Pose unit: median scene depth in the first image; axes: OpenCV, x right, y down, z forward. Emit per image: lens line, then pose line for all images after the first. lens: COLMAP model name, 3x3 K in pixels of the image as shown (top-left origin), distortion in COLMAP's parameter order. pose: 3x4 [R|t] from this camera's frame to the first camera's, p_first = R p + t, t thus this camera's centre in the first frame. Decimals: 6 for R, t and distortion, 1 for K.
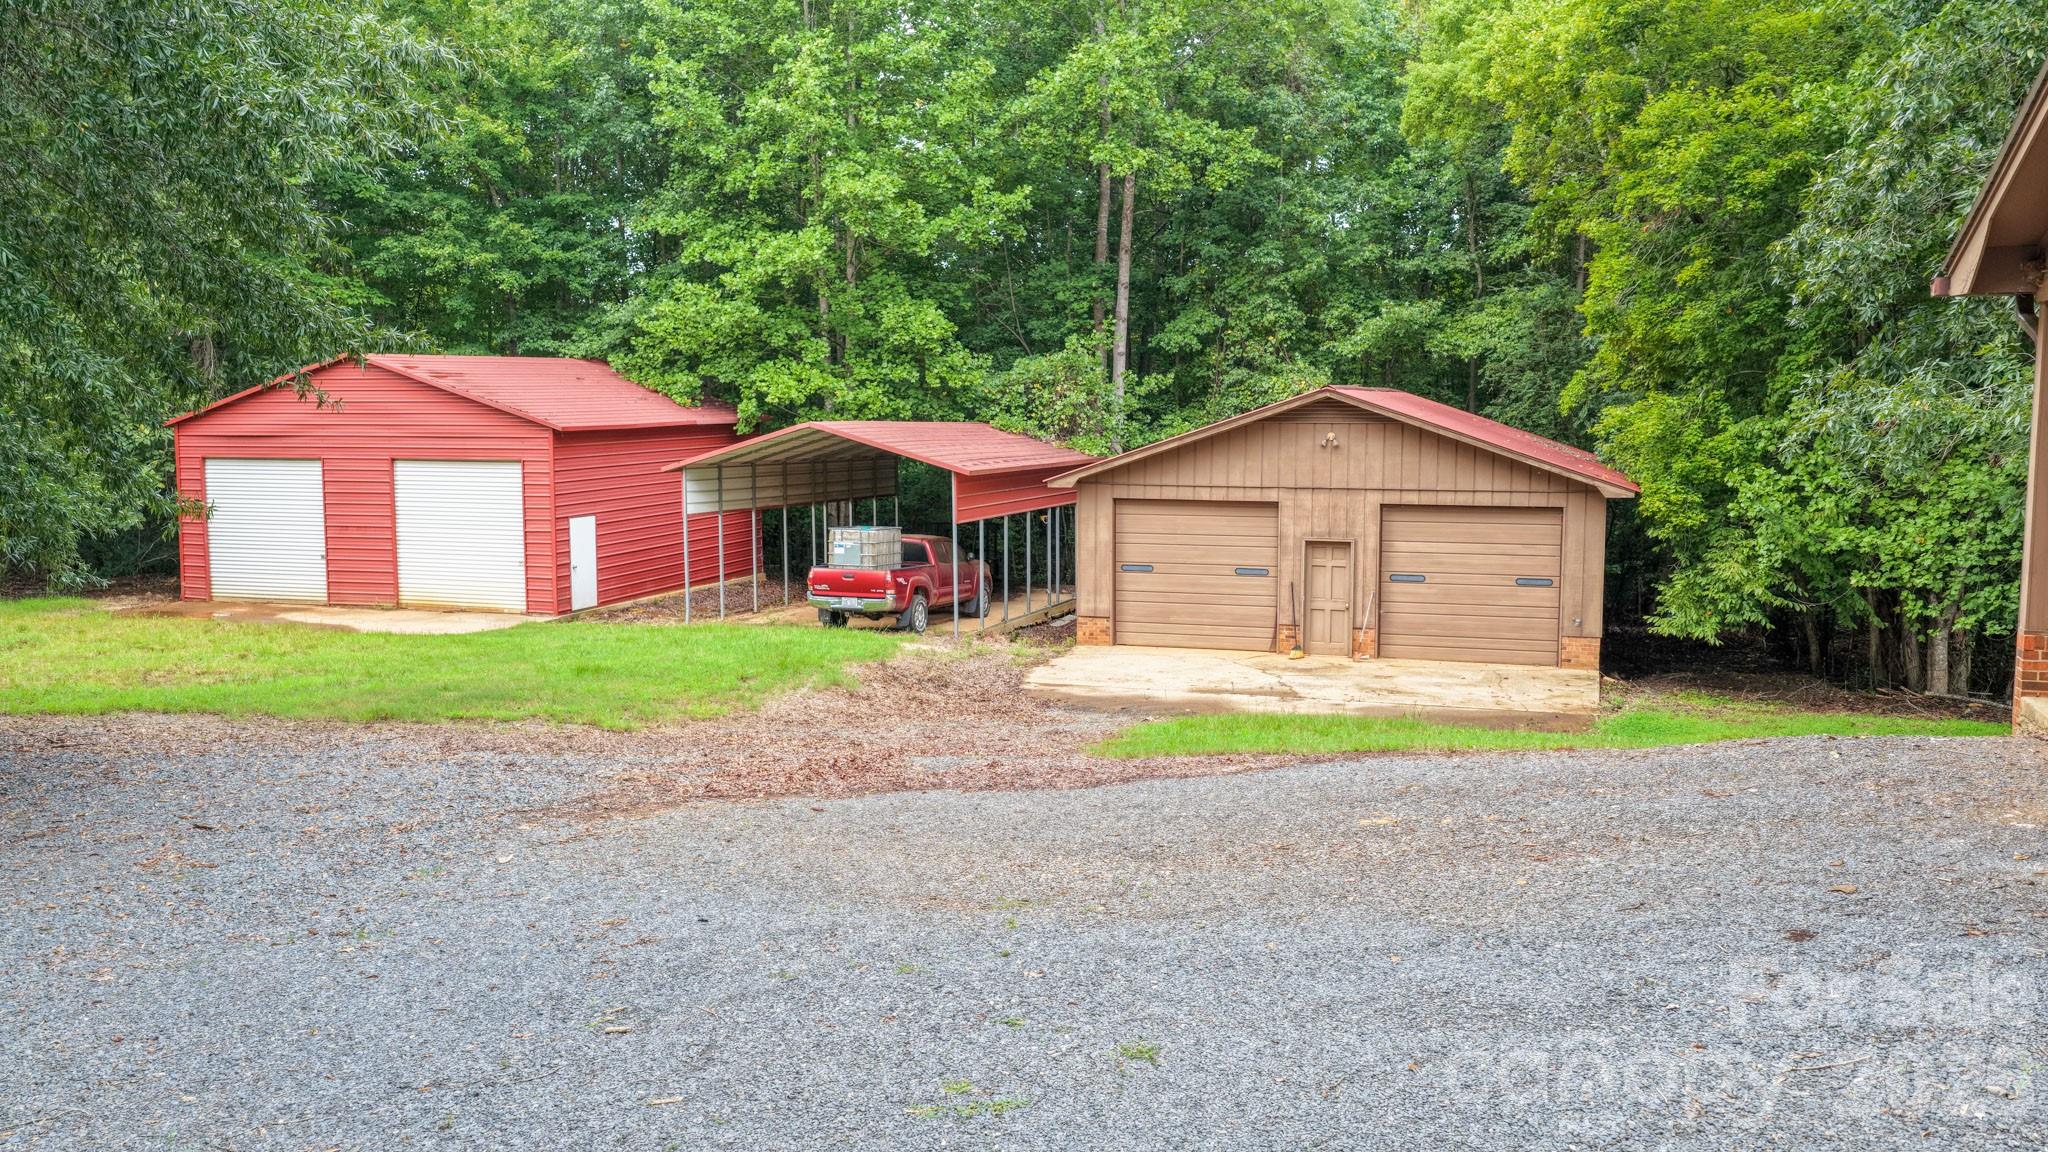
lens RADIAL K [[1709.4, 0, 1024.0], [0, 1709.4, 576.0], [0, 0, 1]] dist [-0.009151, 0.026967]
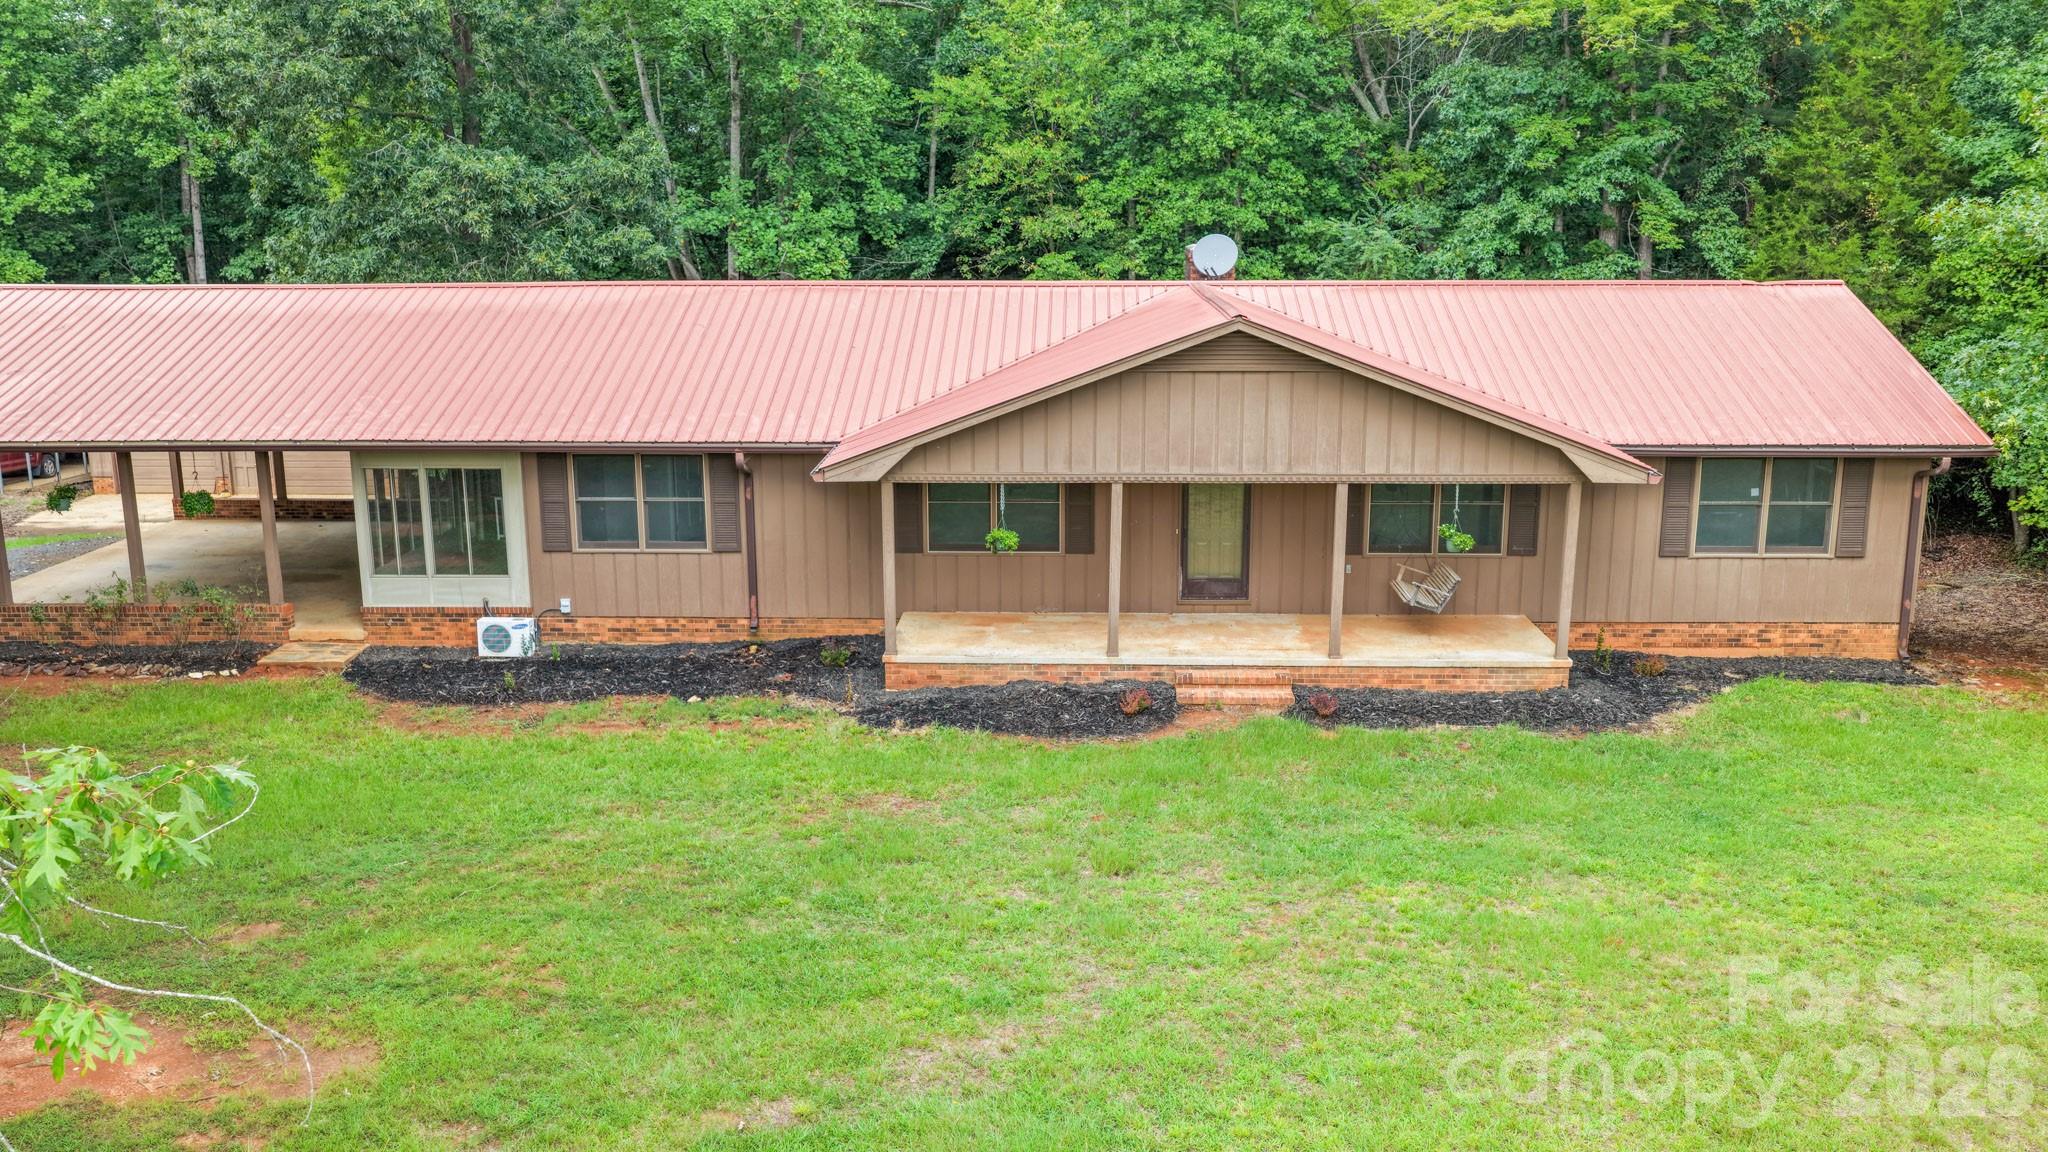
lens RADIAL K [[1709.4, 0, 1024.0], [0, 1709.4, 576.0], [0, 0, 1]] dist [-0.009151, 0.026967]
pose [[0.958955, -0.063020, 0.276467, 0.337048], [0.030348, 0.992200, 0.120903, -0.041384], [-0.281930, -0.107550, 0.953388, -0.630525]]
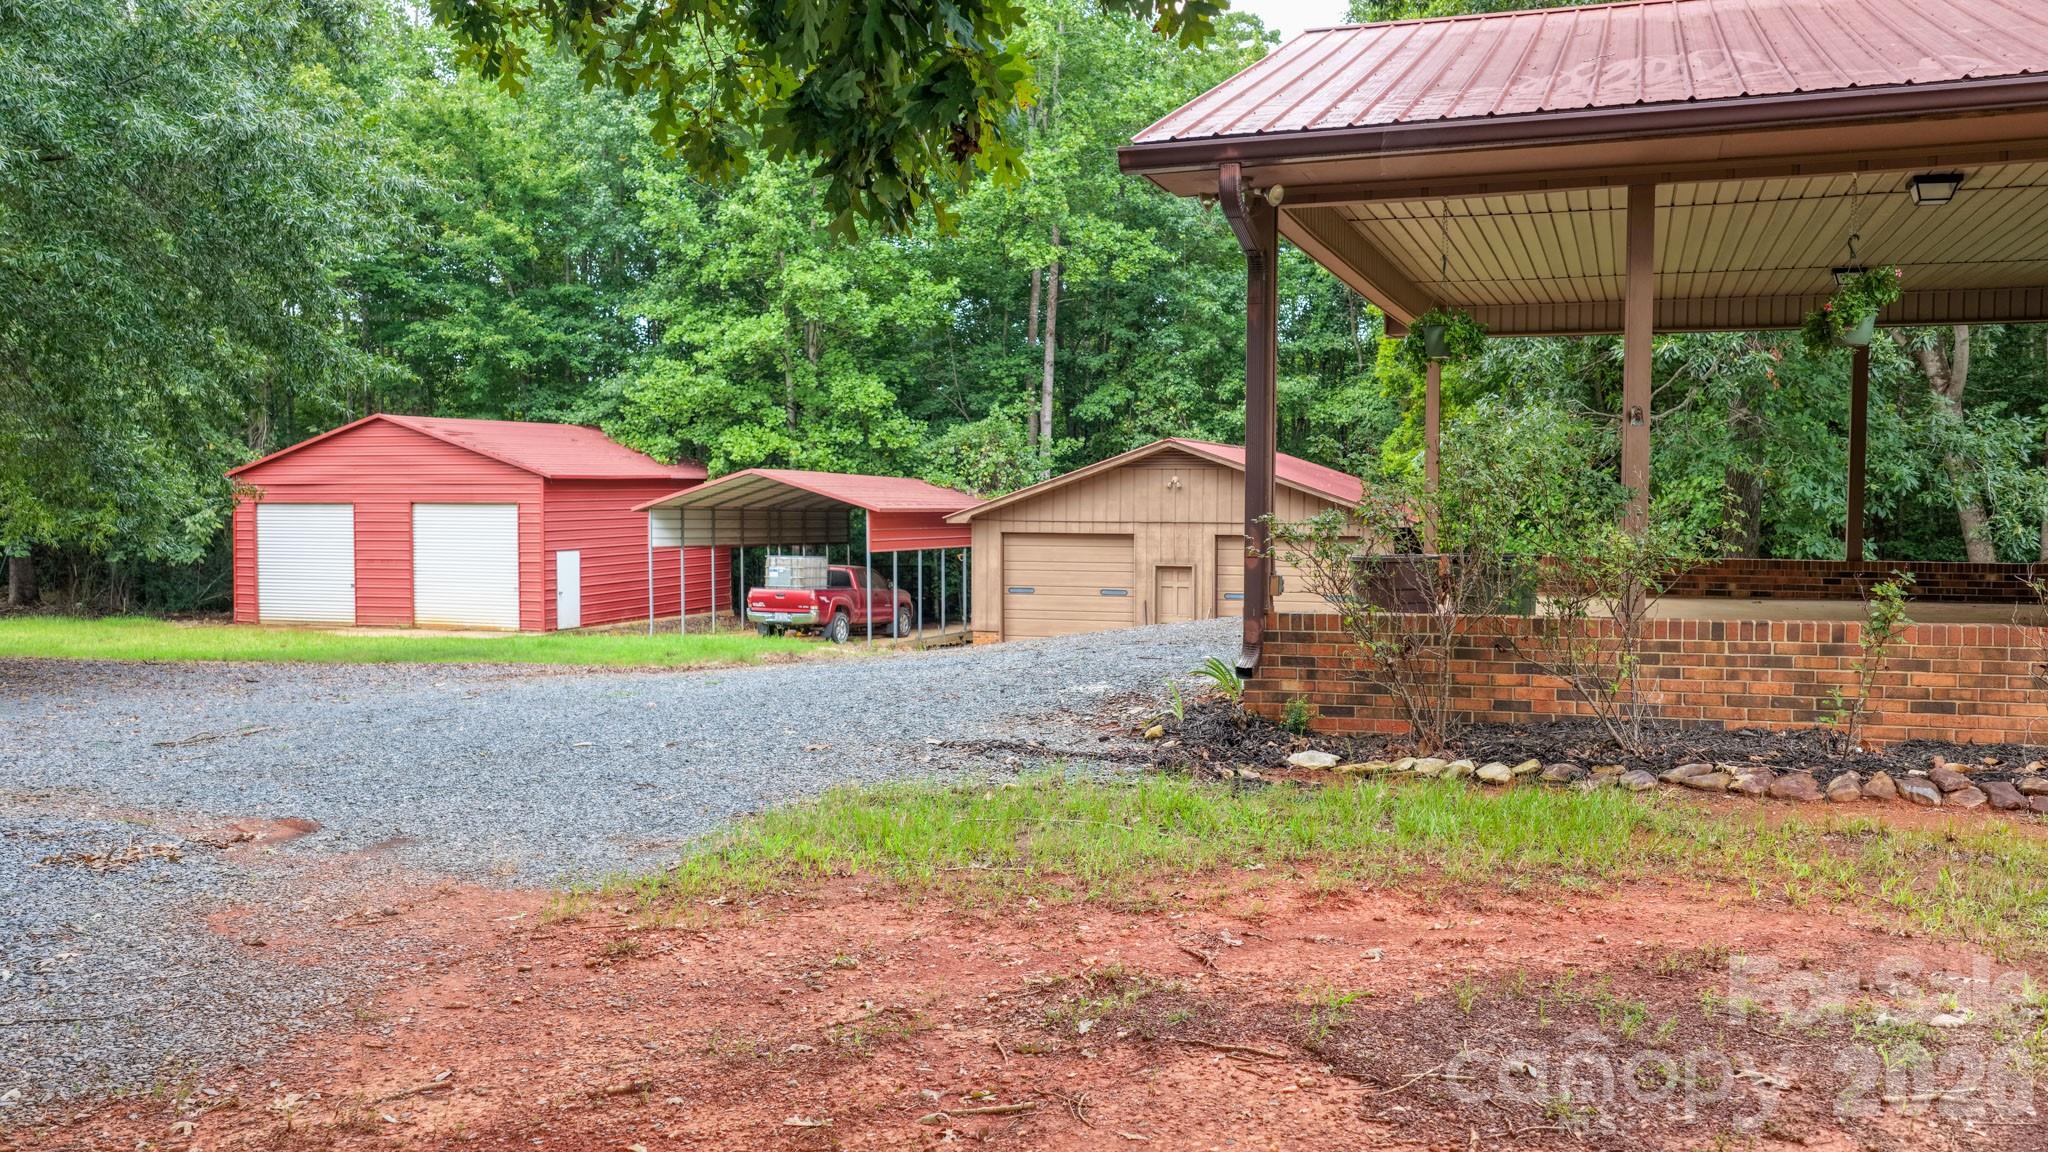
lens RADIAL K [[1709.4, 0, 1024.0], [0, 1709.4, 576.0], [0, 0, 1]] dist [-0.009151, 0.026967]
pose [[0.999735, 0.003101, -0.022799, 0.075277], [-0.004365, 0.998444, -0.055600, 0.041098], [0.022591, 0.055685, 0.998193, -0.158742]]
